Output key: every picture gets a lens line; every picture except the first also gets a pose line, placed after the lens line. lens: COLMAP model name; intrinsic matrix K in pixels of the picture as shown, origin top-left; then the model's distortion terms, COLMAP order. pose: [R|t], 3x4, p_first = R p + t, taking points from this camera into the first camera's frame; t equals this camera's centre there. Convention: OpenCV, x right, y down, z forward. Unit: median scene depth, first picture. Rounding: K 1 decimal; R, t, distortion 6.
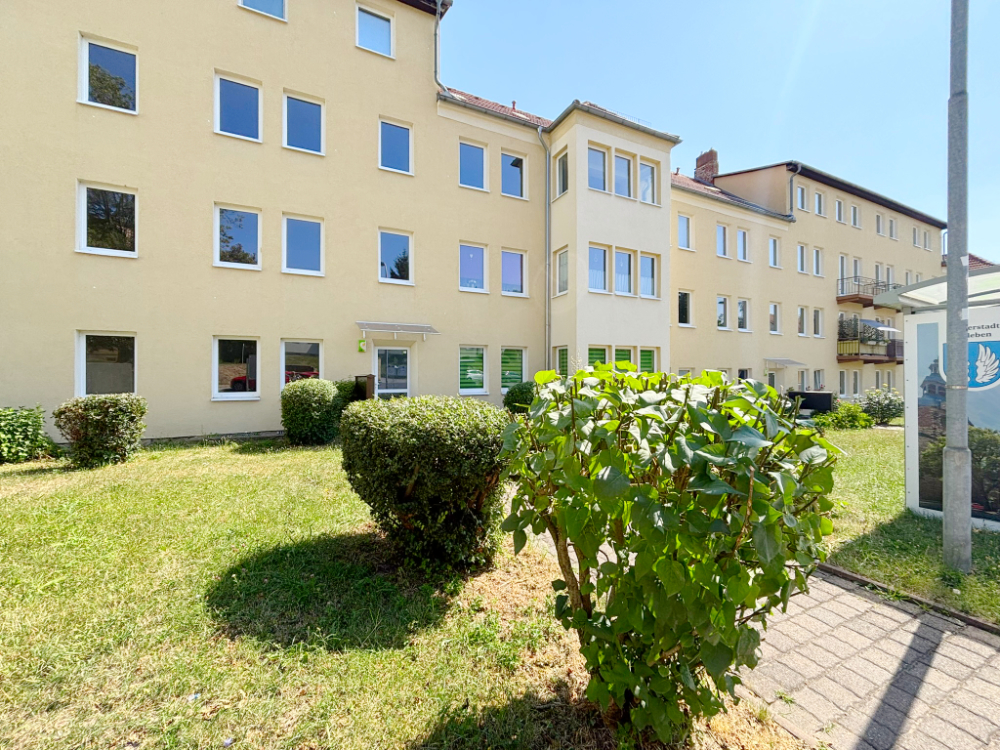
lens RADIAL K [[400.4, 0, 500.0], [0, 400.4, 375.0], [0, 0, 1]] dist [0.000844, -0.000754]
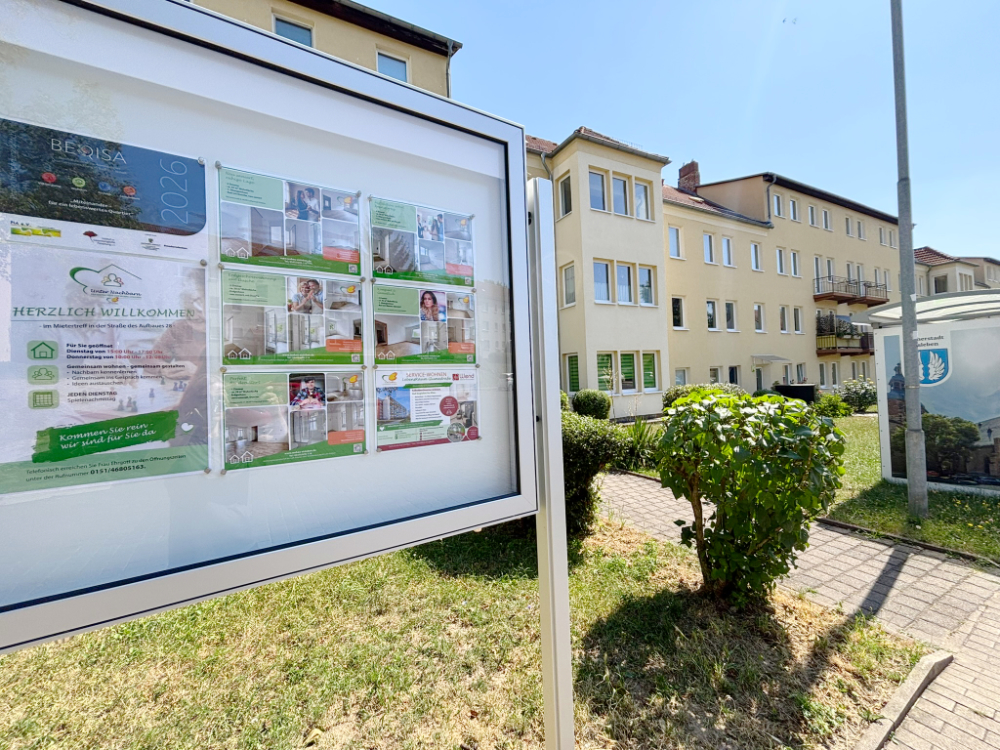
lens RADIAL K [[404.0, 0, 497.0], [0, 404.0, 374.5], [0, 0, 1]] dist [0.001309, 0.000615]
pose [[0.998555, -0.041262, 0.034443, -0.091116], [0.041497, 0.999120, -0.006122, -0.016268], [-0.034160, 0.007542, 0.999388, -0.093521]]
